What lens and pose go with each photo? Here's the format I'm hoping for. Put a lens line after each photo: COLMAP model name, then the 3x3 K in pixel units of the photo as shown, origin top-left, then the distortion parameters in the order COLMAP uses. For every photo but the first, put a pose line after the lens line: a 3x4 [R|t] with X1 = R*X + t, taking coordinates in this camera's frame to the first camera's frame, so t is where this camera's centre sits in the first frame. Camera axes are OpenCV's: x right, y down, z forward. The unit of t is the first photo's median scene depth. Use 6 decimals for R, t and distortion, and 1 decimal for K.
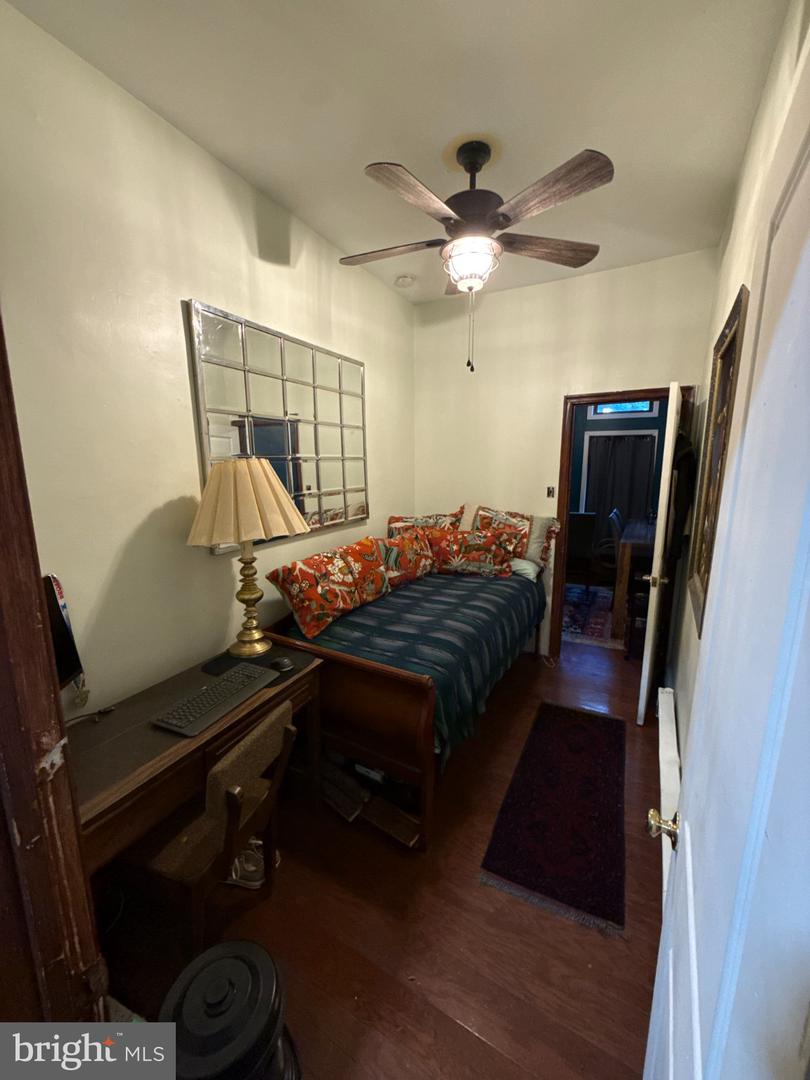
lens RADIAL K [[433.2, 0, 407.9], [0, 433.2, 536.1], [0, 0, 1]] dist [-0.002265, -0.000266]
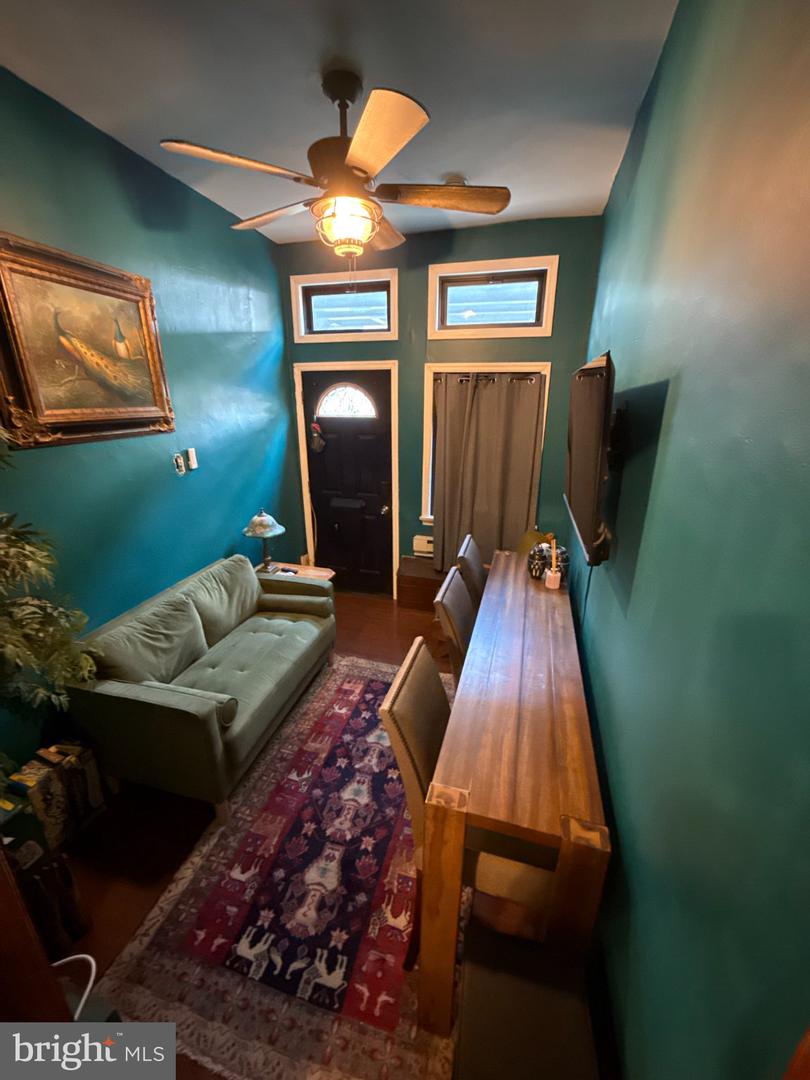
lens RADIAL K [[433.2, 0, 406.2], [0, 433.2, 540.1], [0, 0, 1]] dist [-0.002265, -0.000266]
pose [[0.969590, -0.035517, 0.242143, 0.255895], [0.022902, 0.998239, 0.054717, -0.056510], [-0.243660, -0.047507, 0.968696, 0.492541]]
